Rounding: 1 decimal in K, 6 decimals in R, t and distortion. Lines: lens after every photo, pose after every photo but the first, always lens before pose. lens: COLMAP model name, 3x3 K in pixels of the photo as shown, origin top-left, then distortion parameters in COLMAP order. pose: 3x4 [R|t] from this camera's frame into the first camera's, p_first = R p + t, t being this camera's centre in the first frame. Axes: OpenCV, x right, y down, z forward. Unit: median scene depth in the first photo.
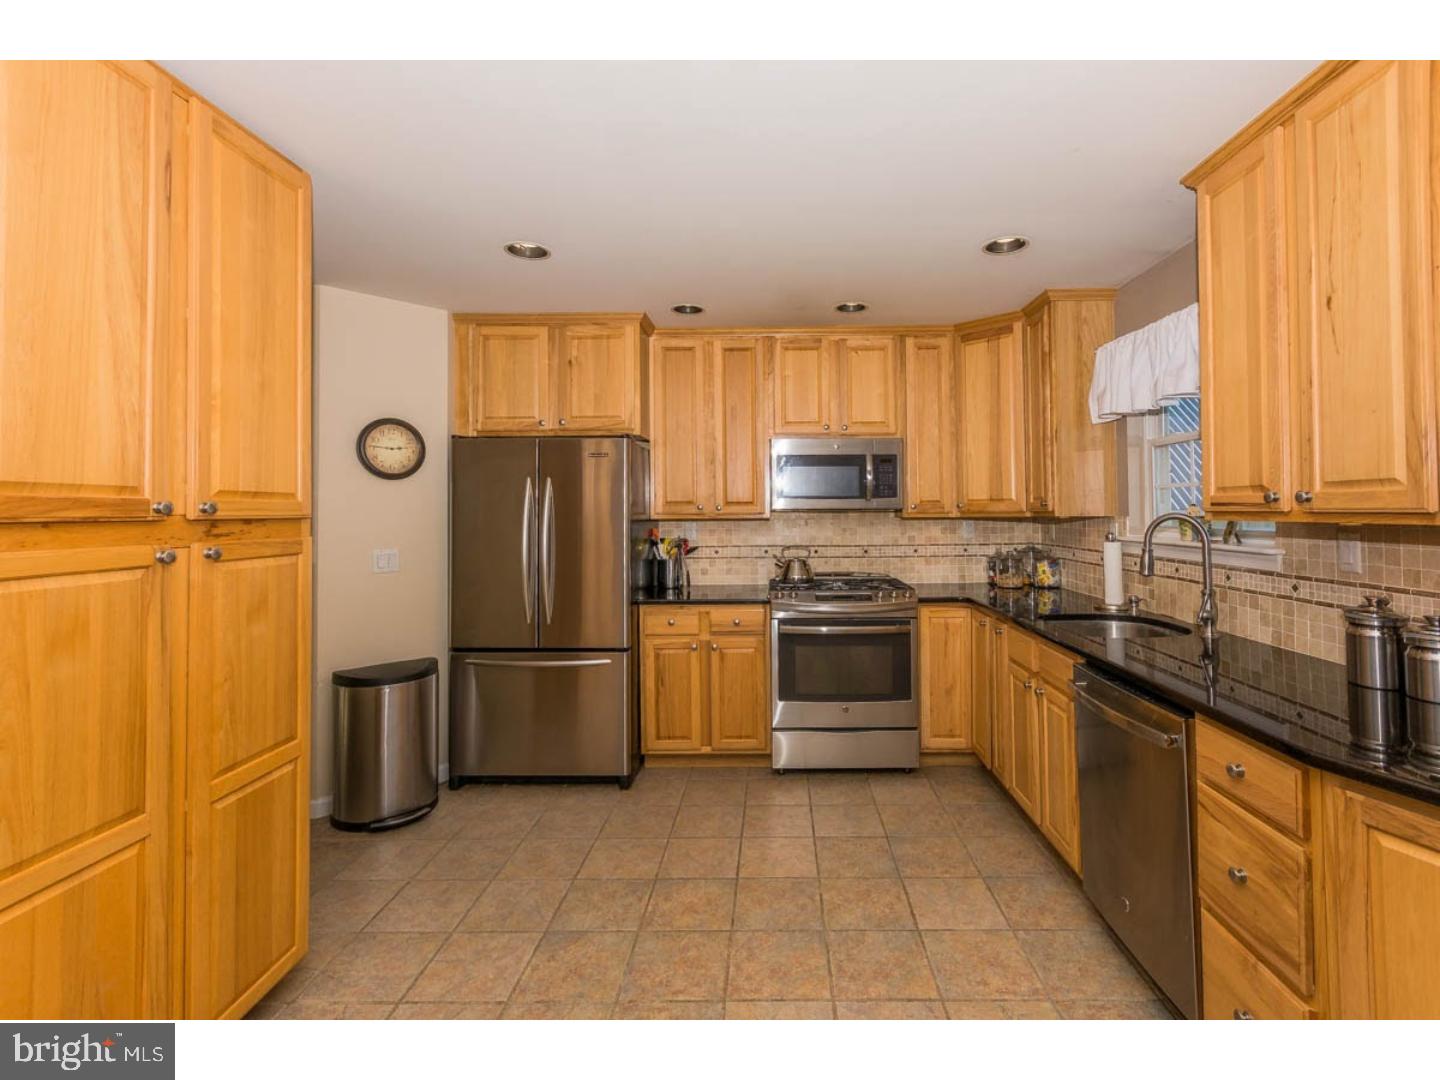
lens RADIAL K [[651.1, 0, 741.7], [0, 651.1, 502.0], [0, 0, 1]] dist [0.006206, 0.000939]
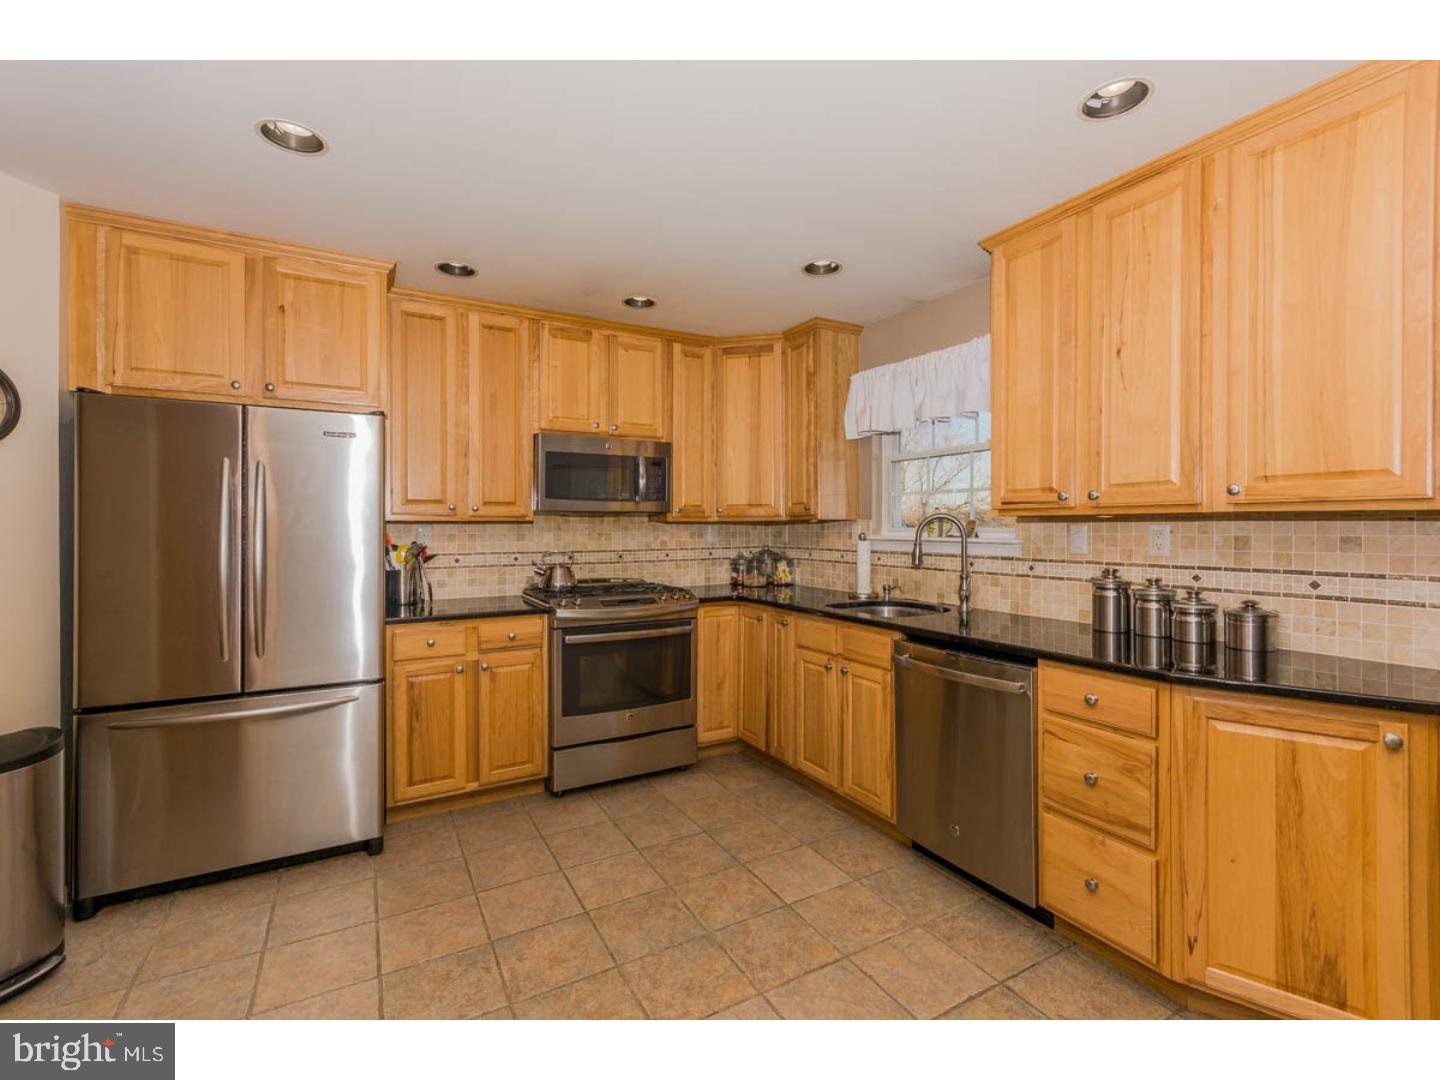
lens RADIAL K [[651.1, 0, 719.8], [0, 651.1, 528.8], [0, 0, 1]] dist [0.006206, 0.000939]
pose [[0.864531, 0.004085, 0.502563, -0.220569], [-0.012407, 0.999836, 0.013216, 0.024279], [-0.502426, -0.017661, 0.864440, 0.100269]]
